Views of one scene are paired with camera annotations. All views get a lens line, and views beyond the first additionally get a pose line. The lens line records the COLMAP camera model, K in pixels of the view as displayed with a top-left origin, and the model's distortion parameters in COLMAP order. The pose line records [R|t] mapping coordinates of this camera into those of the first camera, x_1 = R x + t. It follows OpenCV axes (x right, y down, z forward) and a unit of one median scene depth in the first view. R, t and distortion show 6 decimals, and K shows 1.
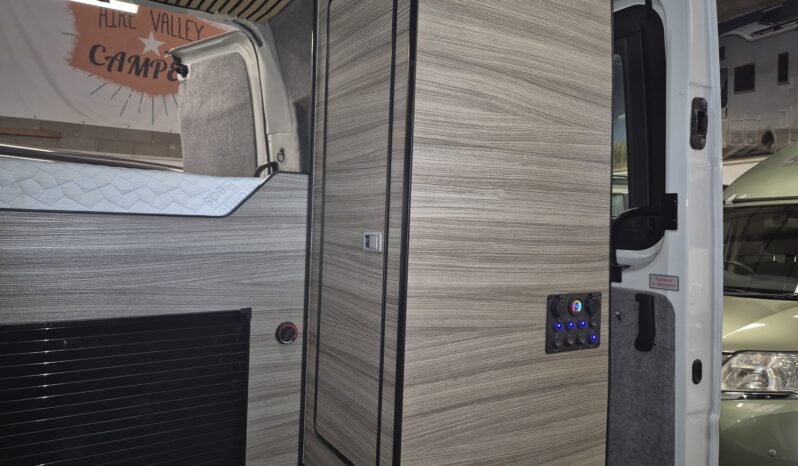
lens RADIAL K [[535.4, 0, 395.3], [0, 535.4, 234.7], [0, 0, 1]] dist [0.060325, -0.048749]
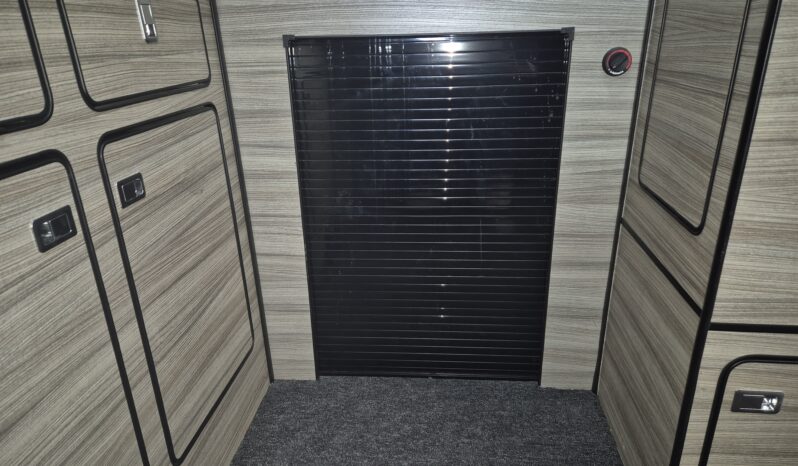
lens RADIAL K [[535.4, 0, 394.1], [0, 535.4, 236.6], [0, 0, 1]] dist [0.060325, -0.048749]
pose [[0.786817, 0.175195, -0.591799, 0.071342], [0.037399, 0.943570, 0.329055, 0.166268], [0.616053, -0.281038, 0.735864, 0.126825]]
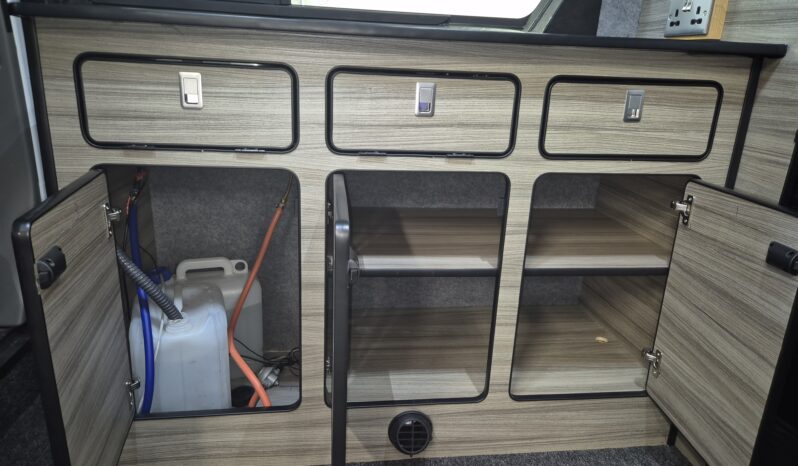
lens RADIAL K [[535.4, 0, 398.5], [0, 535.4, 231.6], [0, 0, 1]] dist [0.060325, -0.048749]
pose [[-0.414103, 0.234580, -0.879483, 0.426334], [-0.070935, 0.954966, 0.288113, 0.084522], [0.907462, 0.181694, -0.378814, 0.571079]]
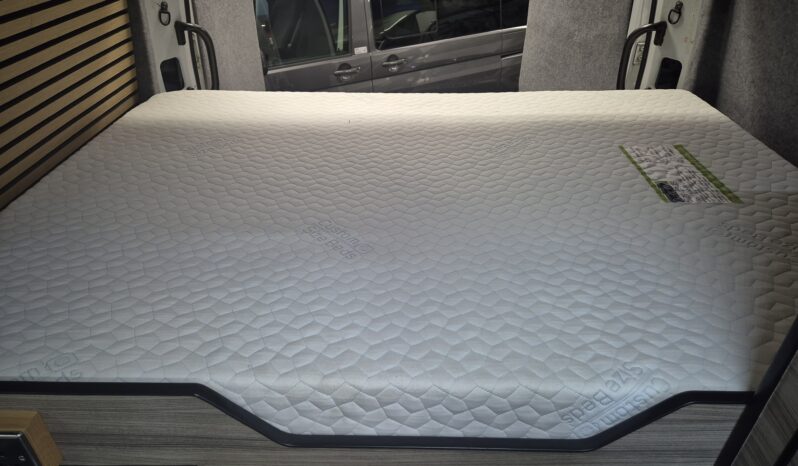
lens RADIAL K [[535.4, 0, 400.6], [0, 535.4, 234.6], [0, 0, 1]] dist [0.060325, -0.048749]
pose [[0.845946, 0.270080, -0.459817, -0.288112], [0.004724, 0.858433, 0.512904, -0.635906], [0.533247, -0.436061, 0.724912, 0.527223]]
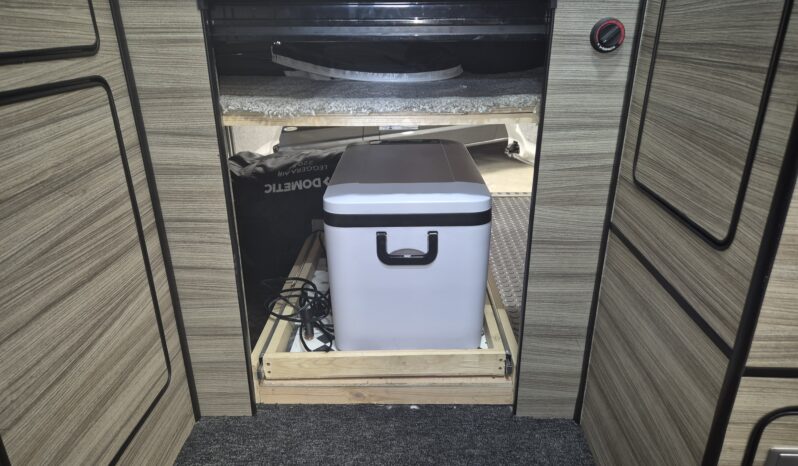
lens RADIAL K [[535.4, 0, 398.7], [0, 535.4, 232.8], [0, 0, 1]] dist [0.060325, -0.048749]
pose [[0.828501, 0.172853, -0.532642, -0.015268], [0.019336, 0.941770, 0.335701, 0.202822], [0.559653, -0.288428, 0.776915, 0.280314]]
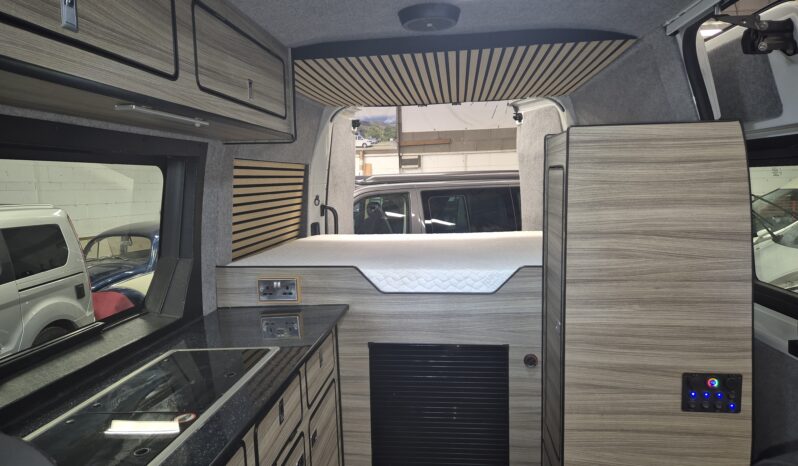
lens RADIAL K [[535.4, 0, 401.4], [0, 535.4, 235.5], [0, 0, 1]] dist [0.060325, -0.048749]
pose [[0.784748, 0.023706, -0.619361, 0.570823], [0.030718, 0.996553, 0.077063, -0.387794], [0.619053, -0.079501, 0.781315, -0.594948]]
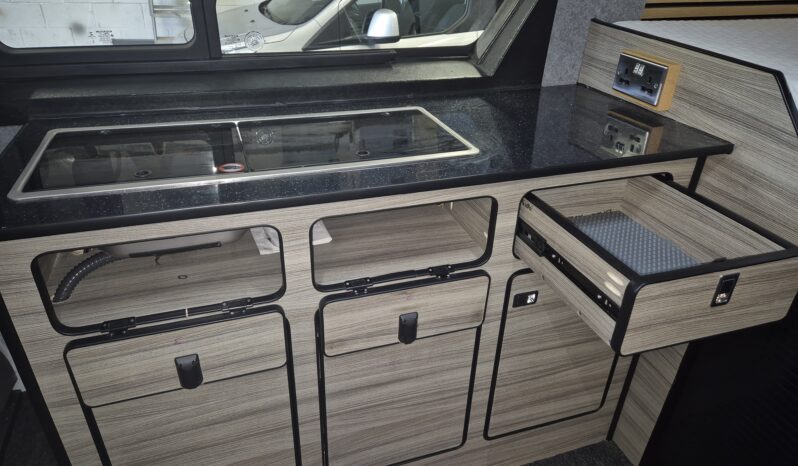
lens RADIAL K [[535.4, 0, 393.2], [0, 535.4, 236.3], [0, 0, 1]] dist [0.060325, -0.048749]
pose [[-0.240065, 0.473226, -0.847600, 0.331354], [-0.050951, 0.865788, 0.497811, -0.324059], [0.969419, 0.162693, -0.183734, 0.364853]]
